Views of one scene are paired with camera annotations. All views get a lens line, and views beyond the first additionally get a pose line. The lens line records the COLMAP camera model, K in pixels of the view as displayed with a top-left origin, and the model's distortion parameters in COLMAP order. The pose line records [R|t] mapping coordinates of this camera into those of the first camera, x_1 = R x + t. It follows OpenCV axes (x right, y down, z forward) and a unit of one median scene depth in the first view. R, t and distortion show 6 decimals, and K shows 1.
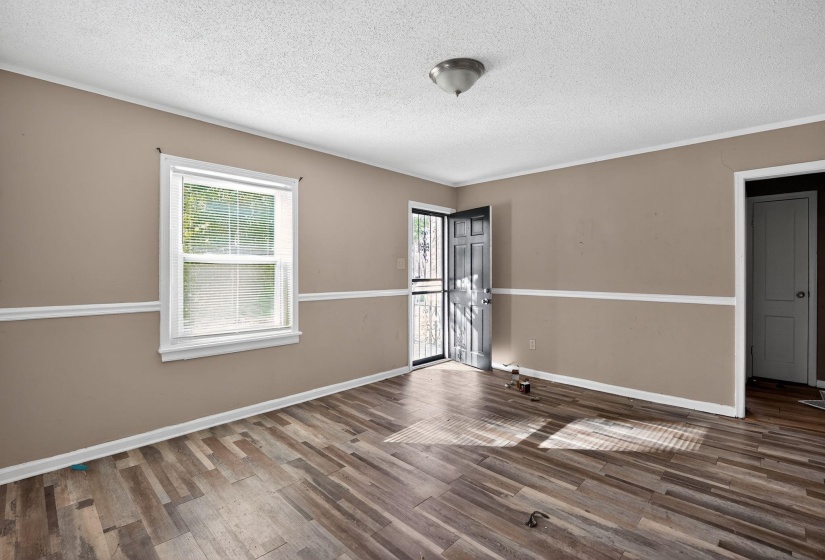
lens RADIAL K [[375.9, 0, 412.9], [0, 375.9, 273.1], [0, 0, 1]] dist [-0.012833, -0.000055]
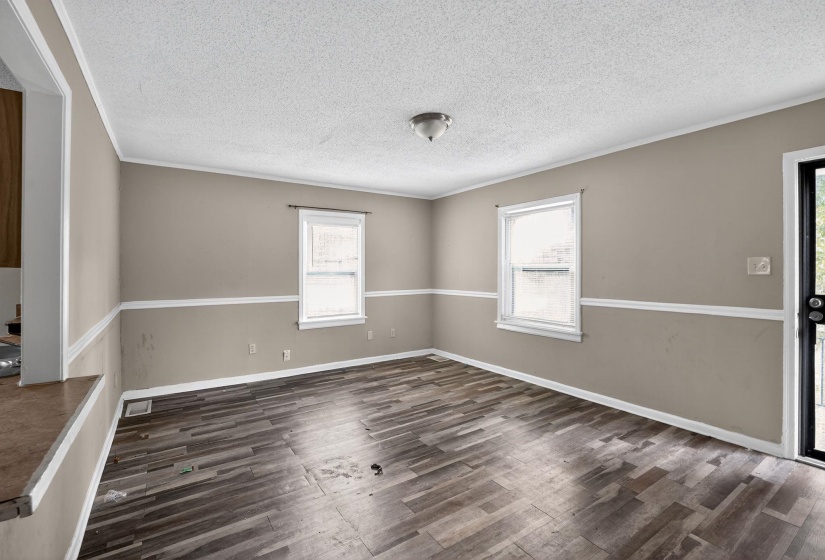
lens RADIAL K [[375.9, 0, 413.0], [0, 375.9, 269.3], [0, 0, 1]] dist [-0.012833, -0.000055]
pose [[-0.219553, -0.003405, -0.975595, 1.124852], [0.001813, 0.999991, -0.003898, -0.031524], [0.975599, -0.002625, -0.219545, 0.994998]]
